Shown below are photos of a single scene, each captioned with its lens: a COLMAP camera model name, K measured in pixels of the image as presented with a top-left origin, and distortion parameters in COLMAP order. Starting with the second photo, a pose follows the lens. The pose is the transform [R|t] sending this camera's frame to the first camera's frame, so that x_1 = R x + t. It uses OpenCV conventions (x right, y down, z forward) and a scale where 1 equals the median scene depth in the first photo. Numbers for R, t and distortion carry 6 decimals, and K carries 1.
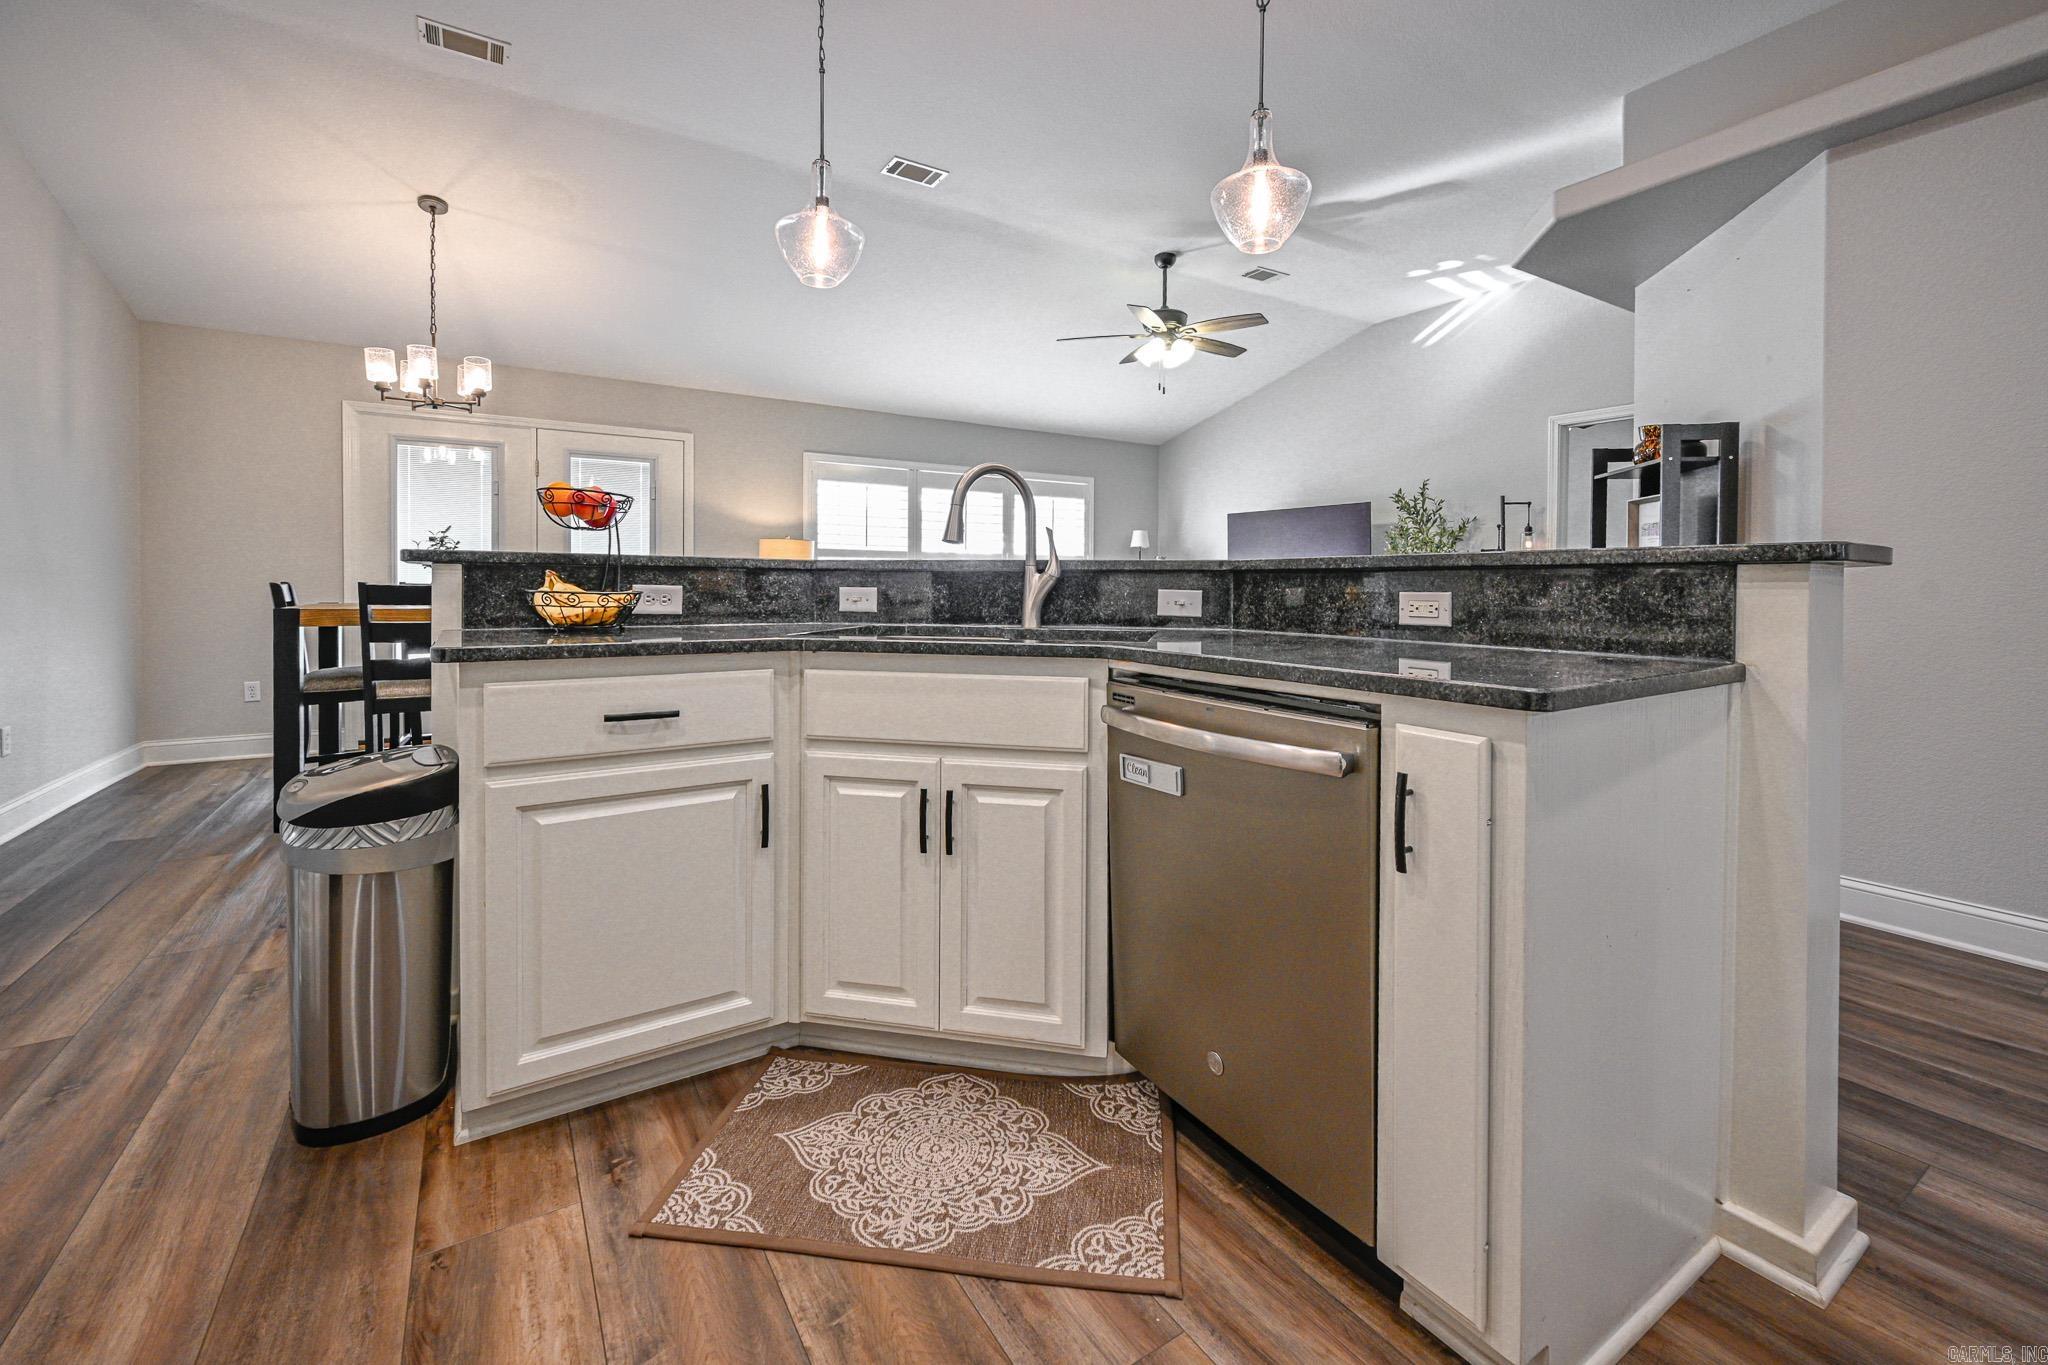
lens RADIAL K [[832.9, 0, 1030.2], [0, 832.9, 598.4], [0, 0, 1]] dist [-0.000207, 0.000202]
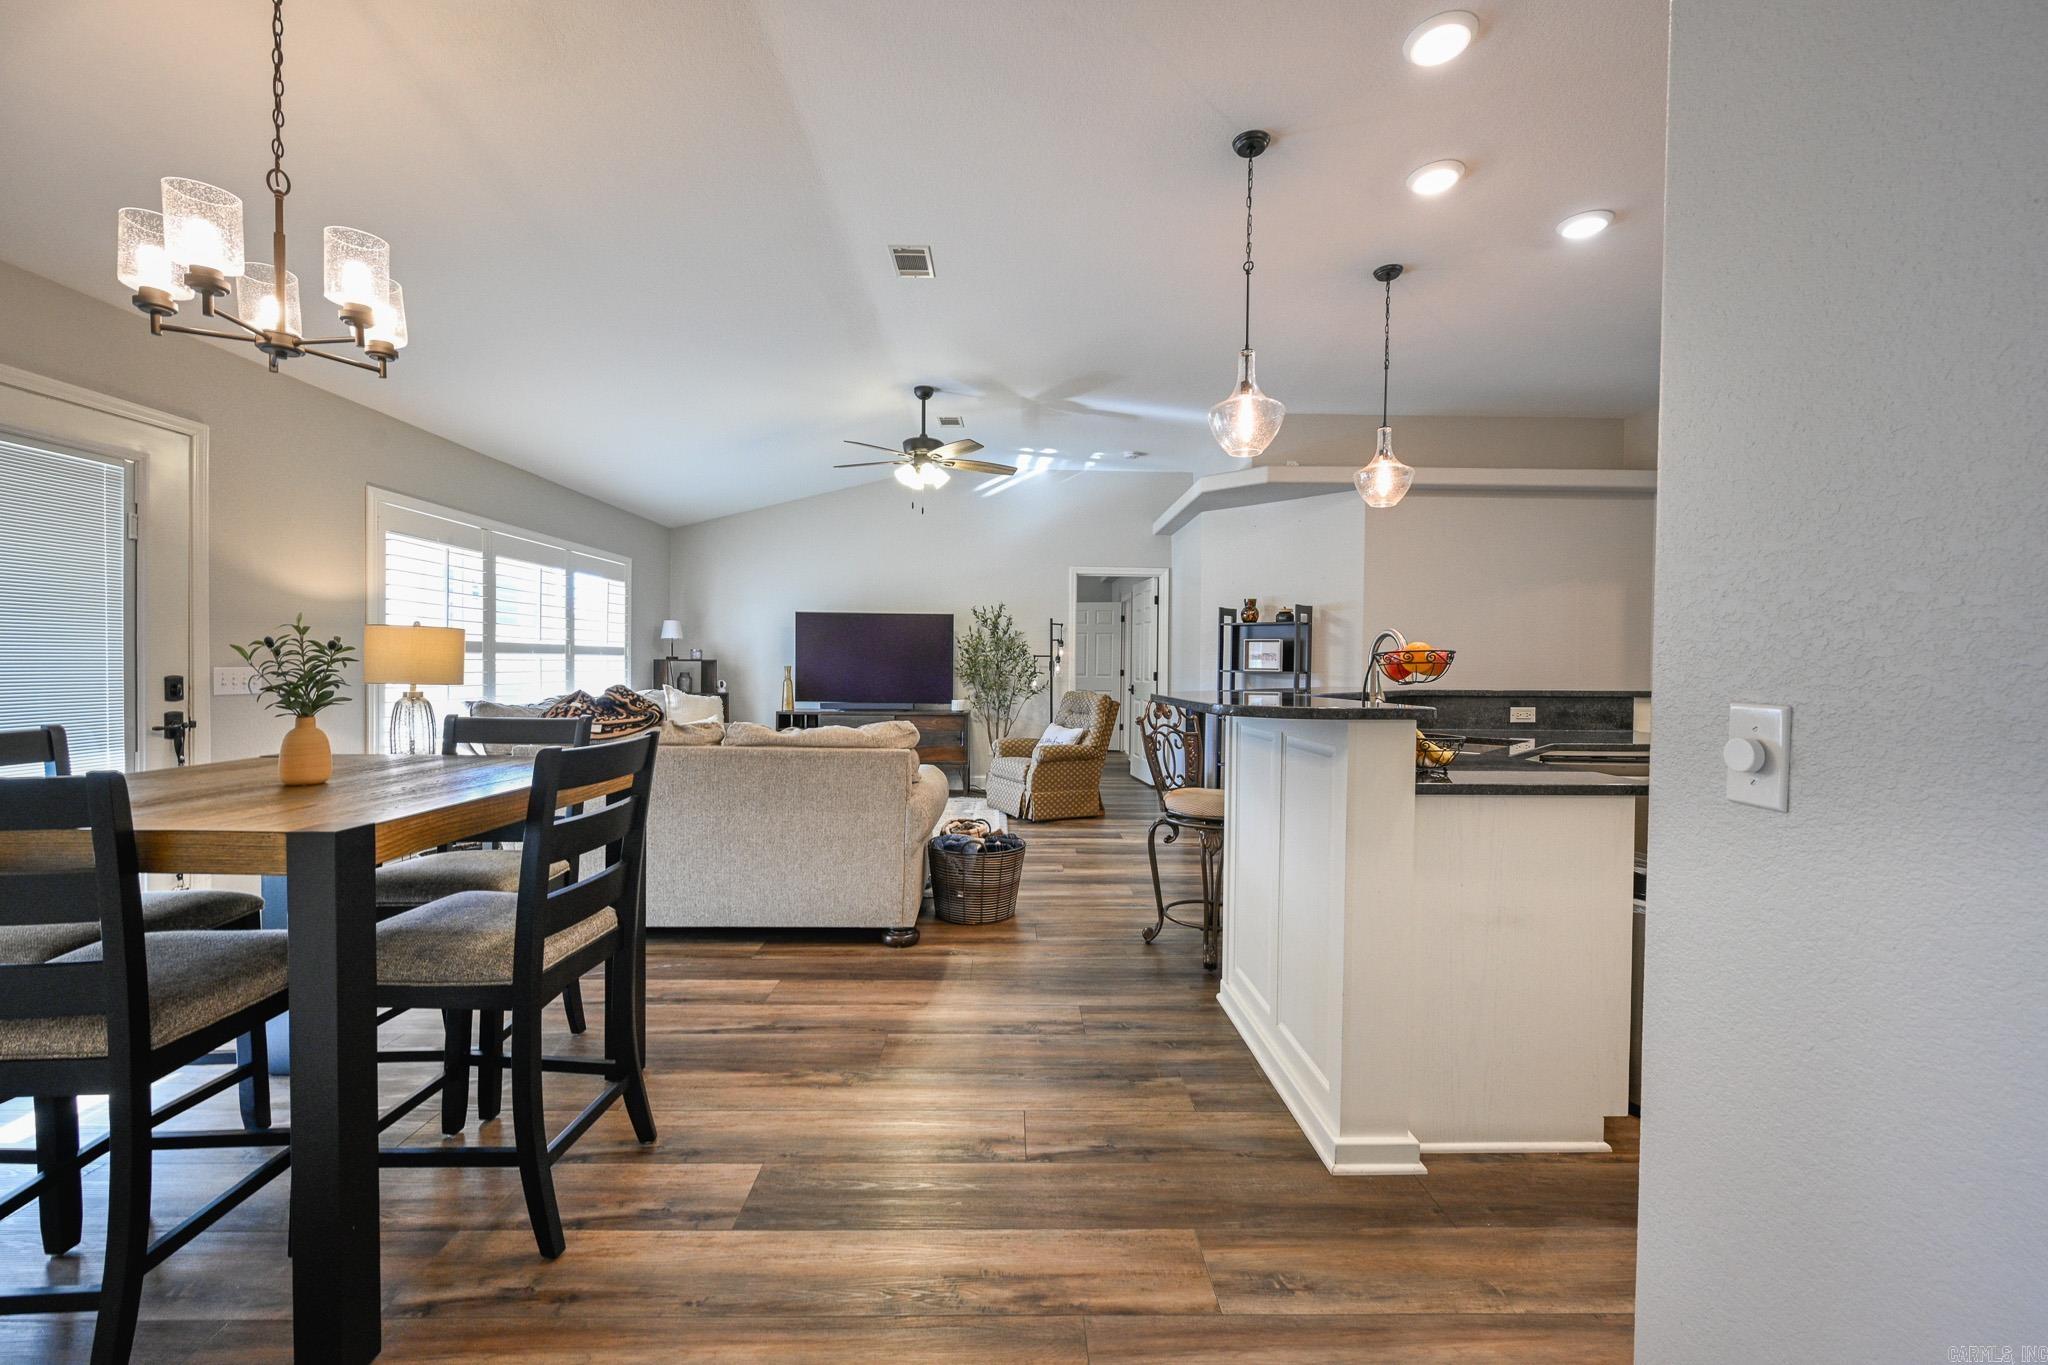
lens RADIAL K [[832.9, 0, 1001.8], [0, 832.9, 661.8], [0, 0, 1]] dist [-0.000207, 0.000202]
pose [[0.537522, 0.003377, 0.843243, -0.869288], [0.008439, 0.999920, -0.009384, -0.049019], [-0.843207, 0.012160, 0.537451, 0.407018]]
